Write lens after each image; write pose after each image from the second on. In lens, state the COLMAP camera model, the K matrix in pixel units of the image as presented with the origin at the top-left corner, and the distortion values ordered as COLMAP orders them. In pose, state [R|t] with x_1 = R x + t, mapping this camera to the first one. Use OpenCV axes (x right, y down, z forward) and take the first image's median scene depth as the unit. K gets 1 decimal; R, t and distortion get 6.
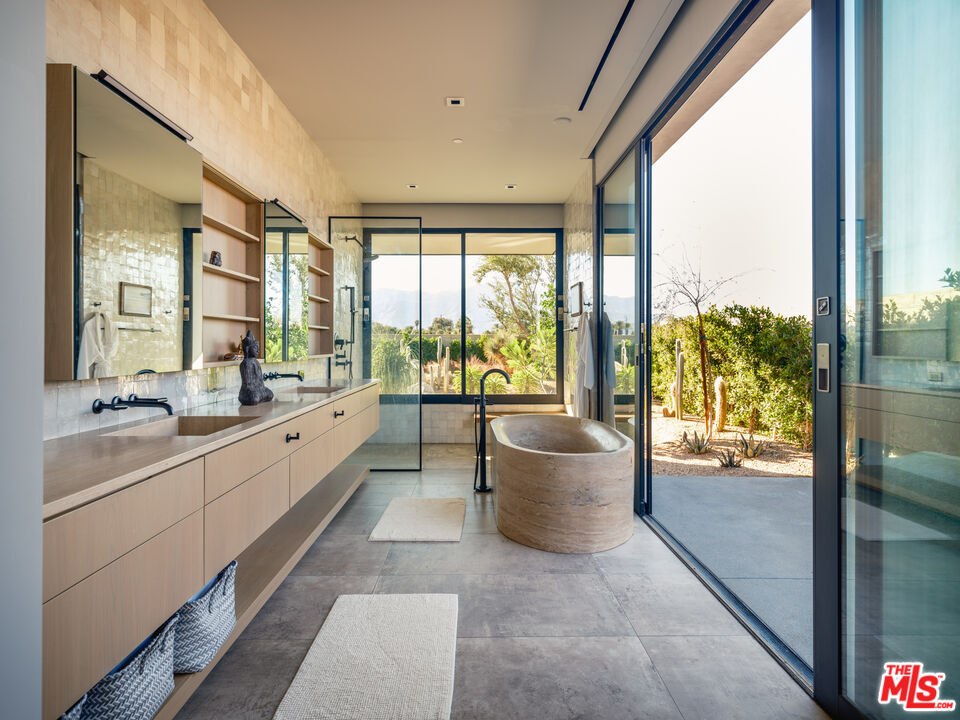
lens RADIAL K [[516.5, 0, 482.6], [0, 516.5, 354.6], [0, 0, 1]] dist [0.006716, 0.000198]
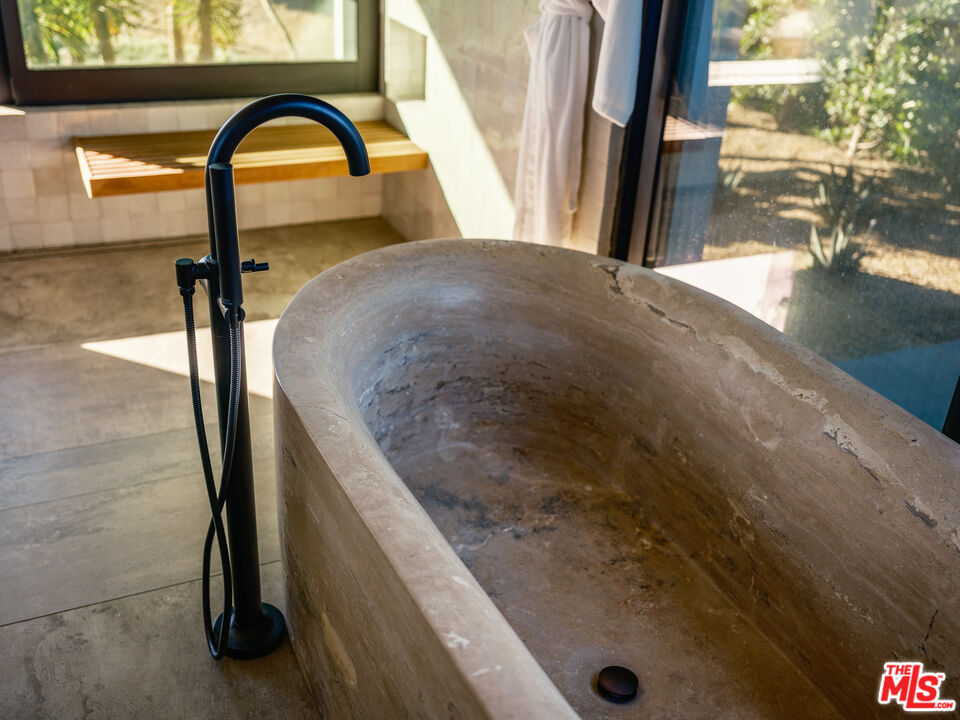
lens RADIAL K [[948.3, 0, 480.0], [0, 948.3, 360.0], [0, 0, 1]] dist [-0.021336, -0.003024]
pose [[0.906966, -0.147379, 0.394579, -0.051961], [-0.058326, 0.883818, 0.464180, -0.042491], [-0.417146, -0.444010, 0.792997, 0.674241]]
